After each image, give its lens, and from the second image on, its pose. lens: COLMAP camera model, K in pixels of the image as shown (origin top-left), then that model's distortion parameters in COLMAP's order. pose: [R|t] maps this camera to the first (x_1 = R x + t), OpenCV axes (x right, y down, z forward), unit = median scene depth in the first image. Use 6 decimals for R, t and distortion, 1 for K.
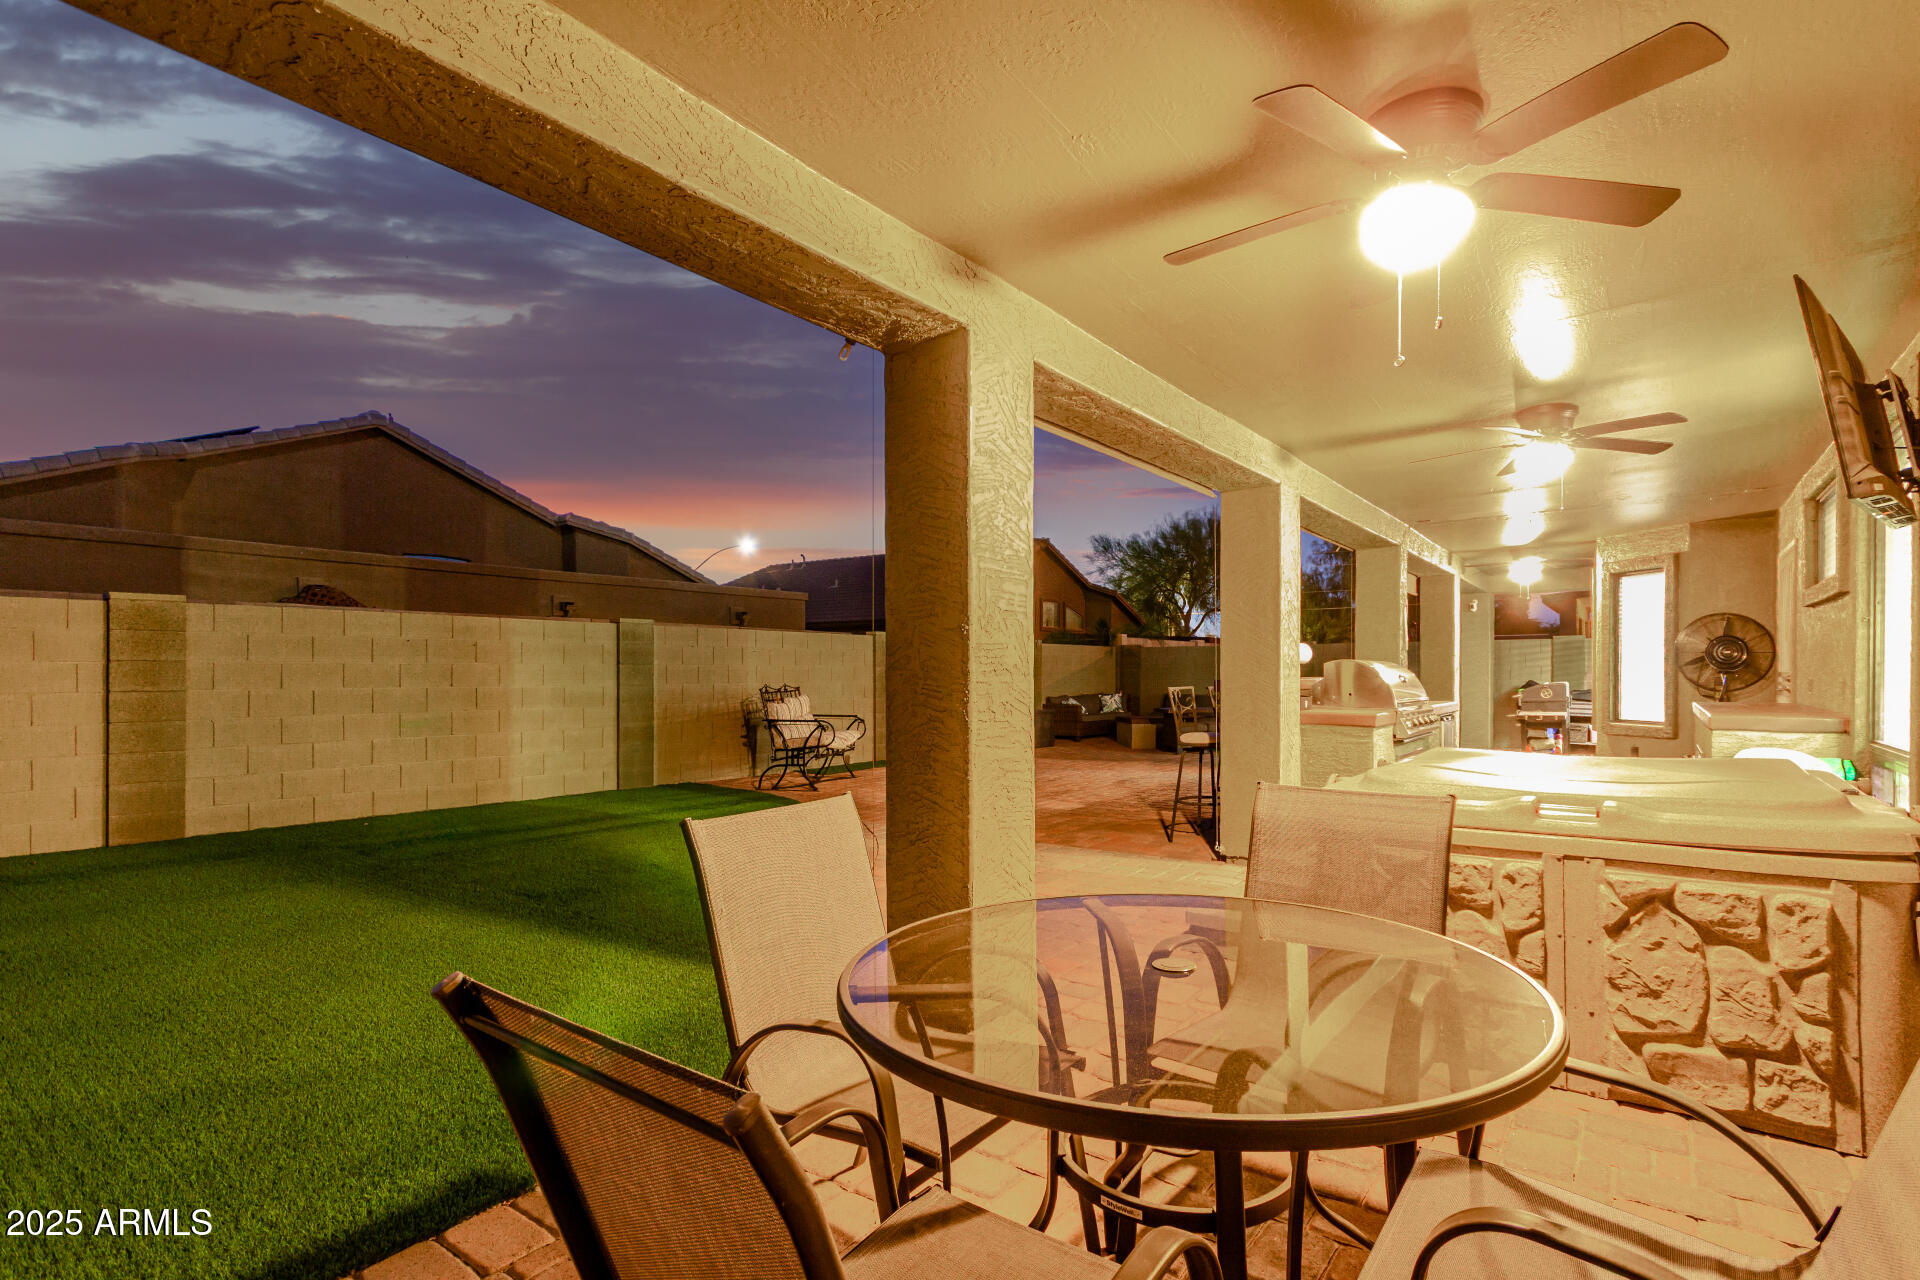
lens RADIAL K [[916.6, 0, 973.4], [0, 916.6, 653.8], [0, 0, 1]] dist [0.002610, 0.000601]
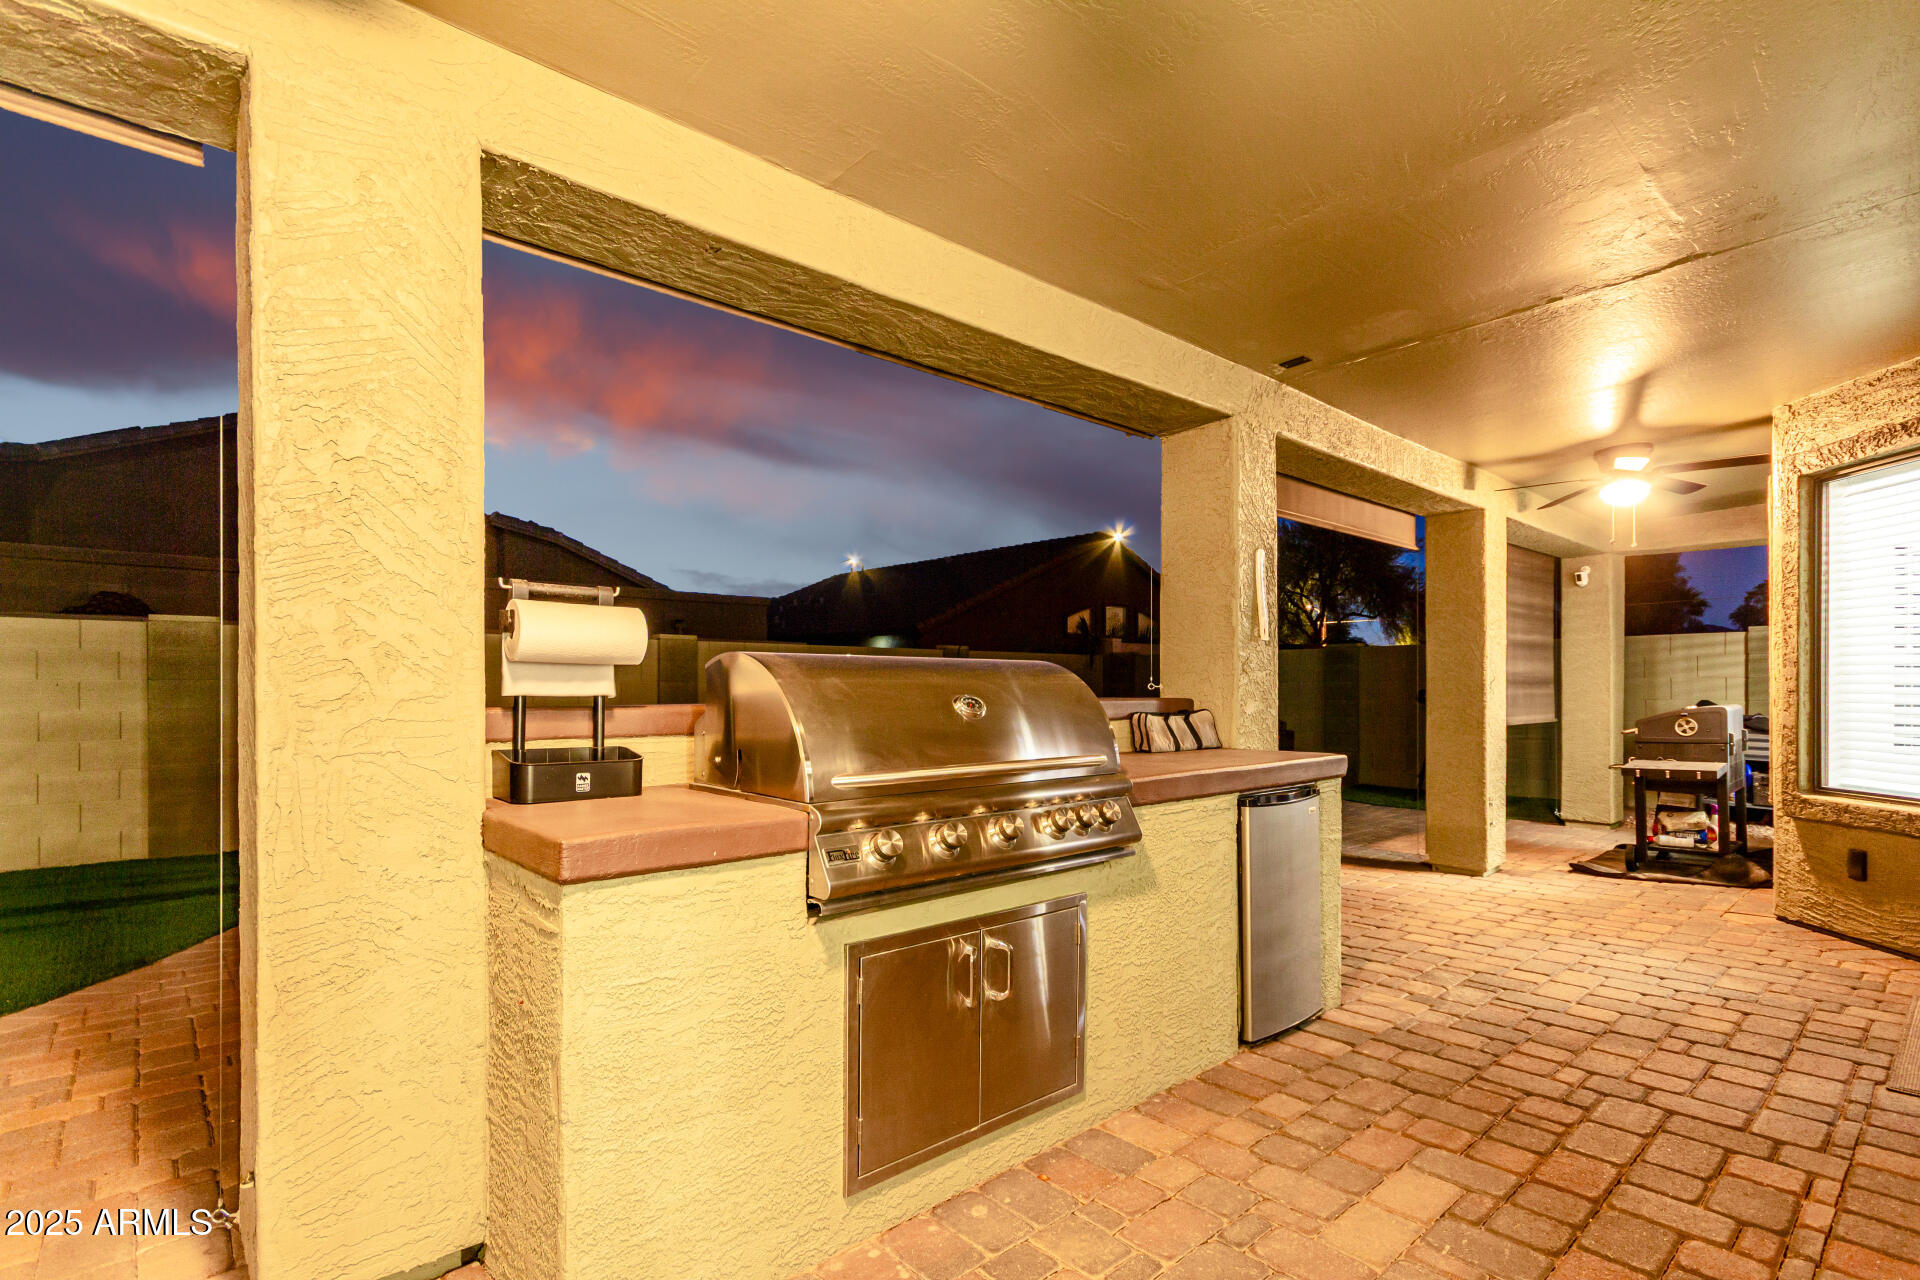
lens RADIAL K [[907.2, 0, 957.2], [0, 907.2, 670.7], [0, 0, 1]] dist [0.000574, 0.000226]
pose [[0.976374, -0.006973, -0.215973, 0.674809], [0.006776, 0.999976, -0.001653, 0.018462], [0.215979, 0.000151, 0.976398, 0.821057]]
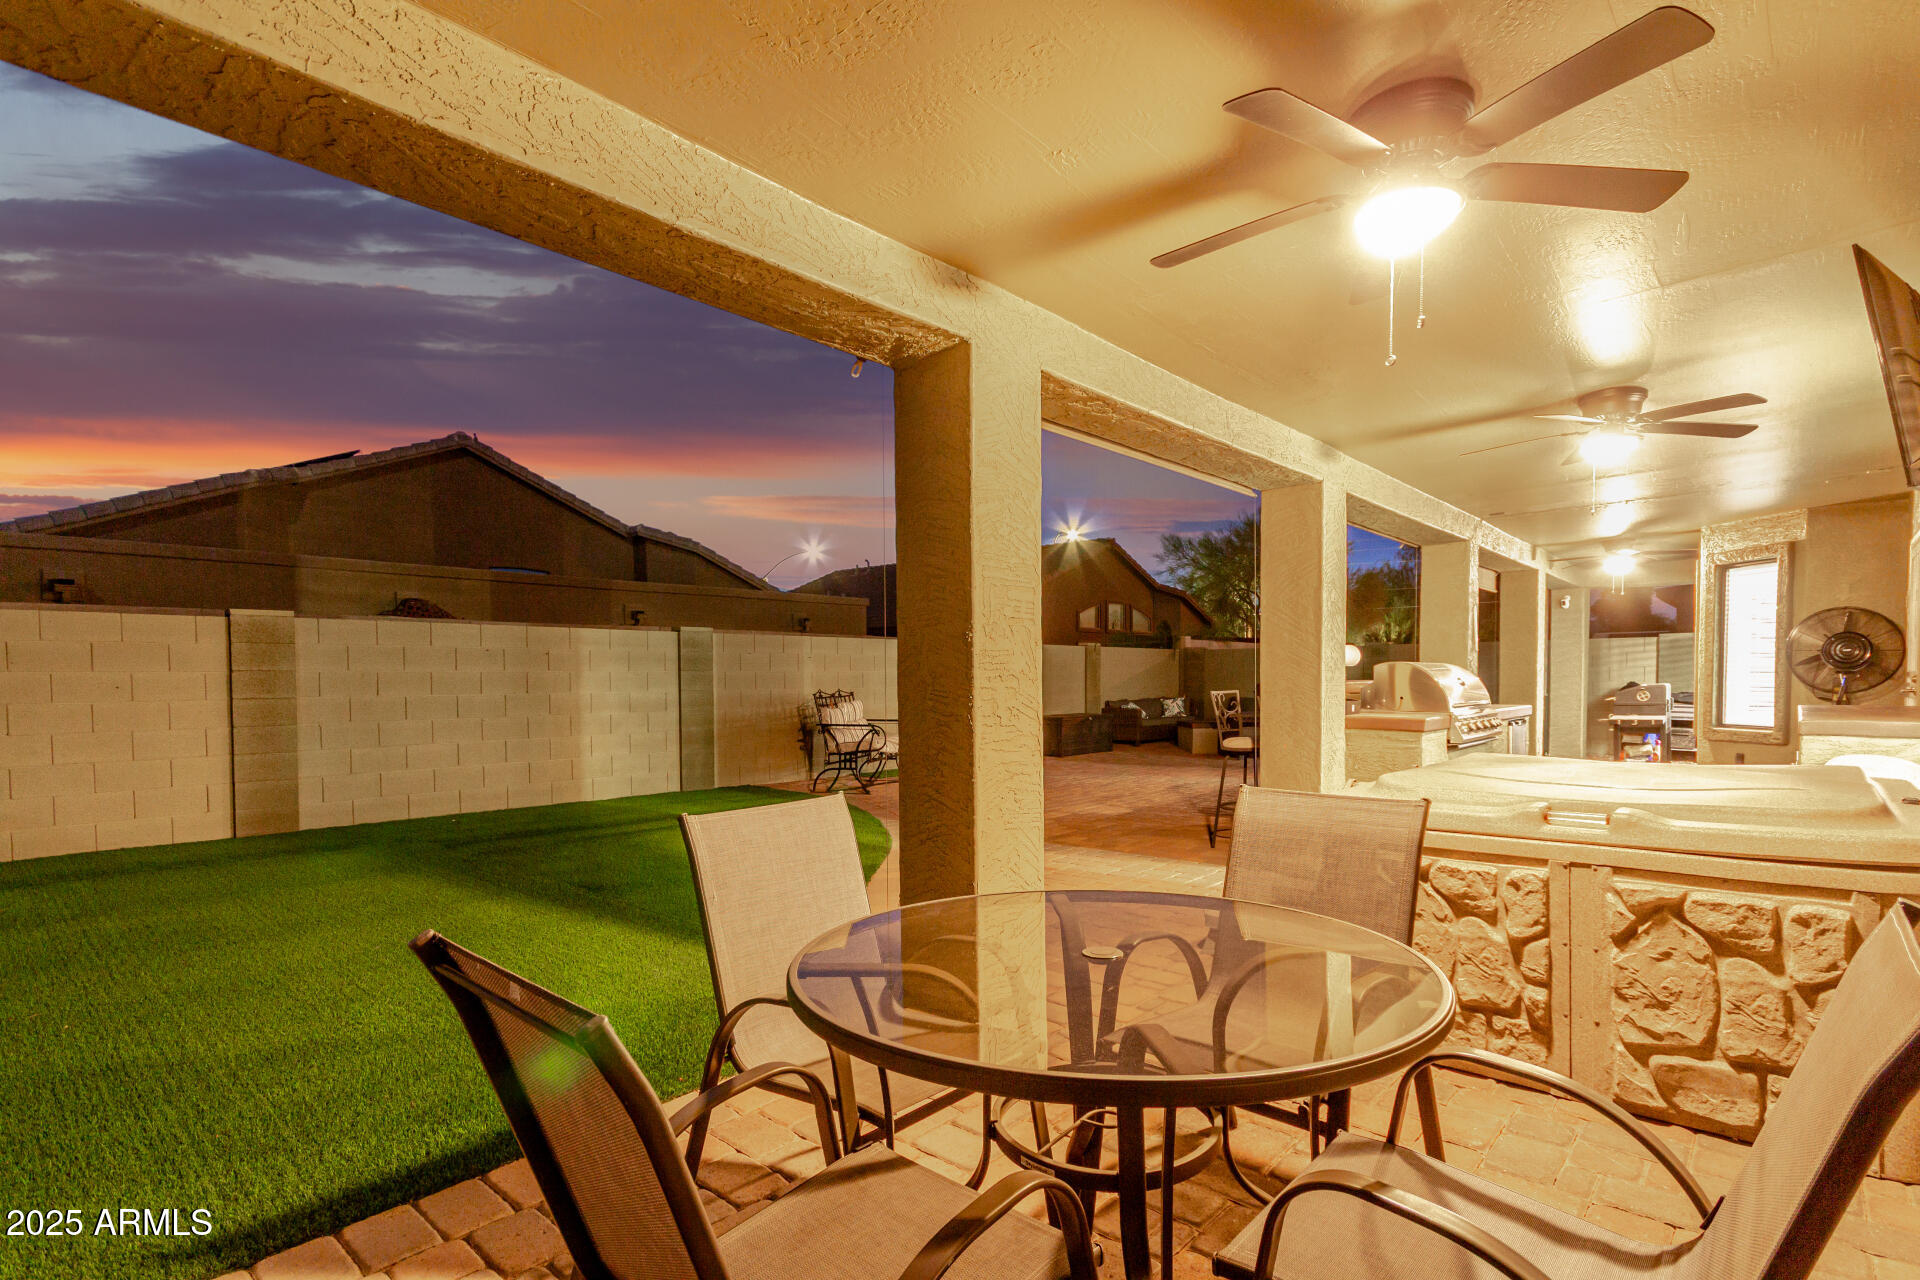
lens RADIAL K [[928.3, 0, 942.0], [0, 928.3, 685.5], [0, 0, 1]] dist [0.001502, 0.001185]
pose [[0.993902, -0.004634, -0.110170, 0.045922], [0.007935, 0.999532, 0.029536, -0.001844], [0.109982, -0.030230, 0.993474, -0.026439]]
